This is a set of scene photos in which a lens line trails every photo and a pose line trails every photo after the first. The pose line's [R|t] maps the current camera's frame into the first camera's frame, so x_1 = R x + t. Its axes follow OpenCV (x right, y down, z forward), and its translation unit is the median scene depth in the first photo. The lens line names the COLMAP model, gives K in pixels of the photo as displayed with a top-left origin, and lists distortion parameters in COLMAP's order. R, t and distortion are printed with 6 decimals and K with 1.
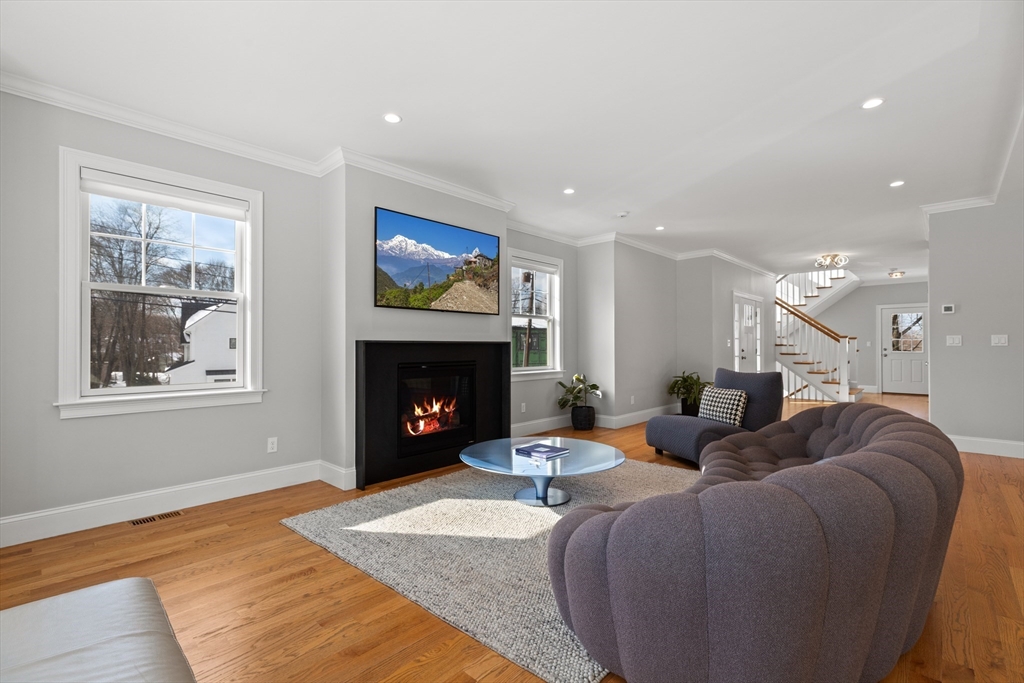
lens RADIAL K [[458.8, 0, 510.3], [0, 458.8, 342.5], [0, 0, 1]] dist [0.002754, 0.000350]
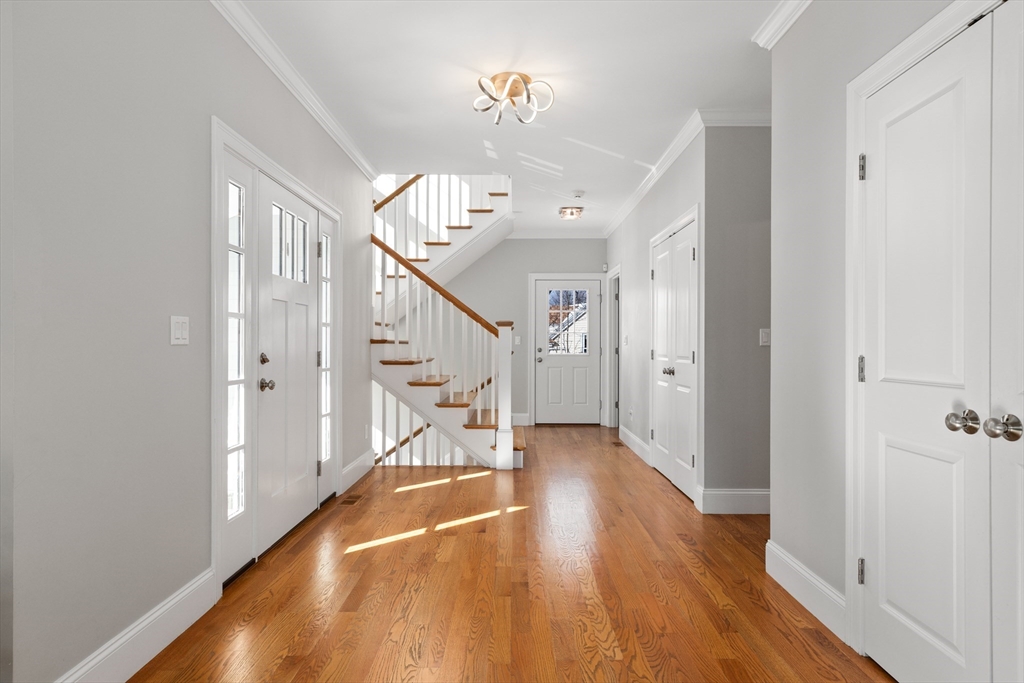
lens RADIAL K [[567.5, 0, 518.7], [0, 567.5, 343.0], [0, 0, 1]] dist [0.002016, -0.000022]
pose [[0.719155, 0.003886, 0.694839, 0.335654], [-0.008998, 0.999953, 0.003721, 0.004057], [-0.694792, -0.008928, 0.719156, 0.569735]]
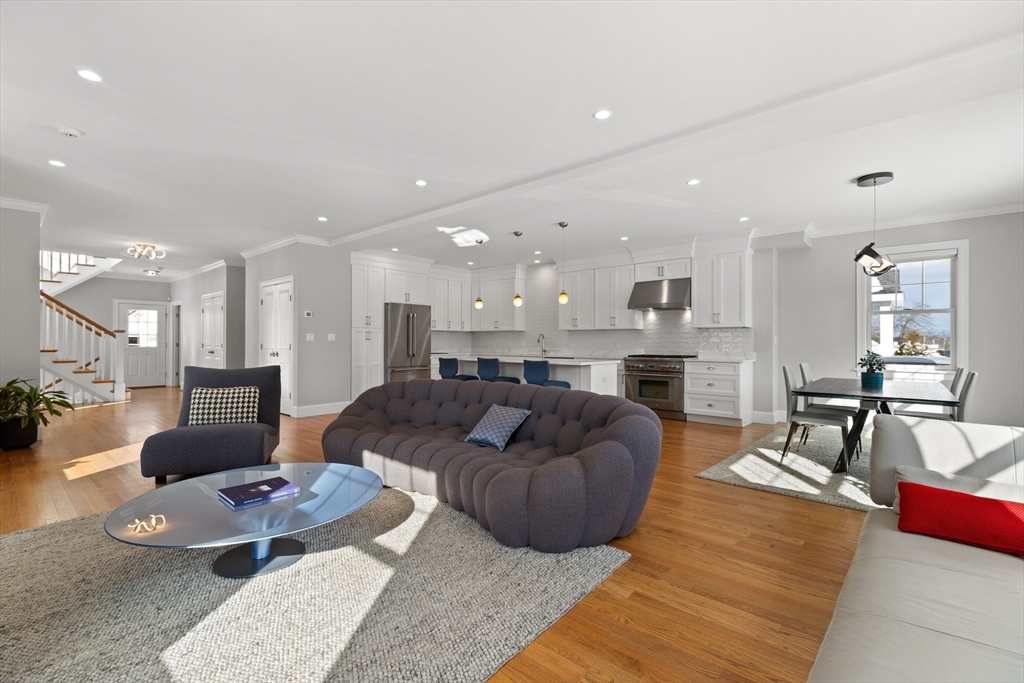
lens RADIAL K [[458.8, 0, 506.6], [0, 458.8, 341.0], [0, 0, 1]] dist [0.002754, 0.000350]
pose [[-0.035186, 0.002371, 0.999378, -0.231694], [-0.009213, 0.999954, -0.002697, 0.002751], [-0.999338, -0.009303, -0.035163, 0.236972]]
